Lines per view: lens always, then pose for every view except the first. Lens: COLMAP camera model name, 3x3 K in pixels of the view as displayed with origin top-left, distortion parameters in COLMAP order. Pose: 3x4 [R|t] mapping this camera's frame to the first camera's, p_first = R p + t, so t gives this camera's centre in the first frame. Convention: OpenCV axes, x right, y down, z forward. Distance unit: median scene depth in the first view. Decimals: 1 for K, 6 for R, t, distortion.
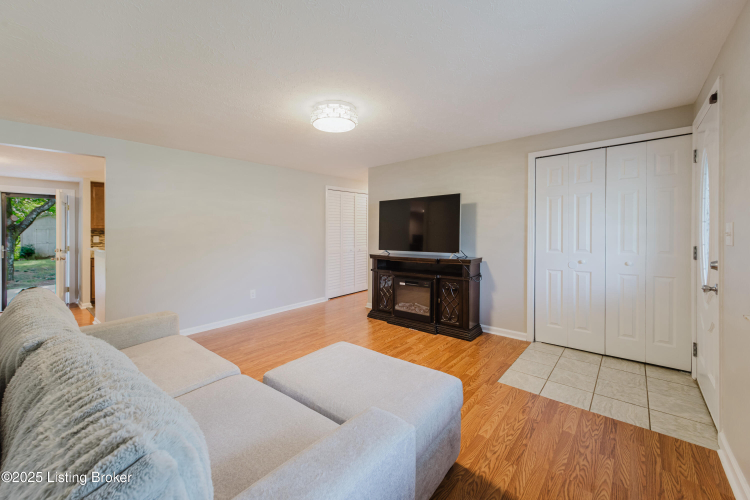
lens RADIAL K [[300.6, 0, 367.1], [0, 300.6, 233.8], [0, 0, 1]] dist [0.012203, -0.003198]
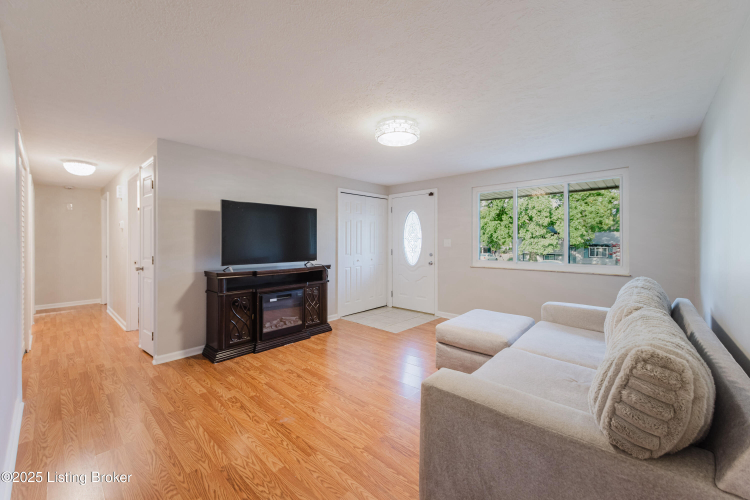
lens RADIAL K [[300.6, 0, 375.3], [0, 300.6, 247.1], [0, 0, 1]] dist [0.012203, -0.003198]
pose [[0.014522, -0.003803, 0.999887, -0.873095], [0.007630, 0.999964, 0.003693, 0.011436], [-0.999865, 0.007576, 0.014550, 0.788946]]
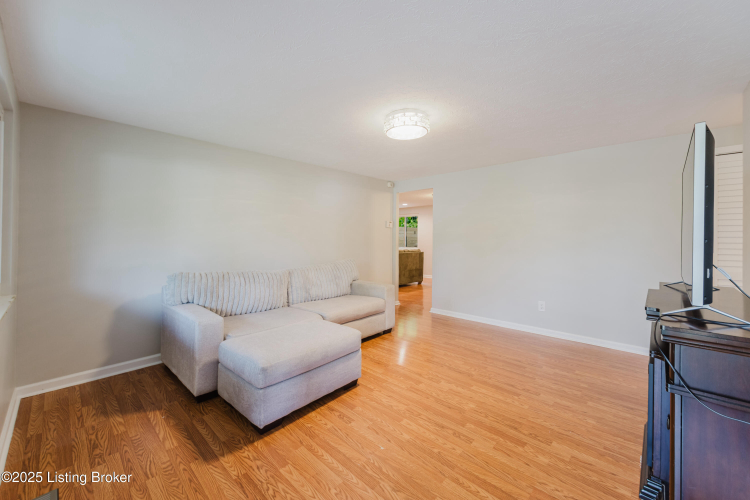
lens RADIAL K [[300.6, 0, 367.6], [0, 300.6, 234.6], [0, 0, 1]] dist [0.012203, -0.003198]
pose [[-0.048219, 0.005944, -0.998819, 0.675367], [-0.008453, 0.999944, 0.006359, -0.012786], [0.998801, 0.008749, -0.048167, 0.688620]]
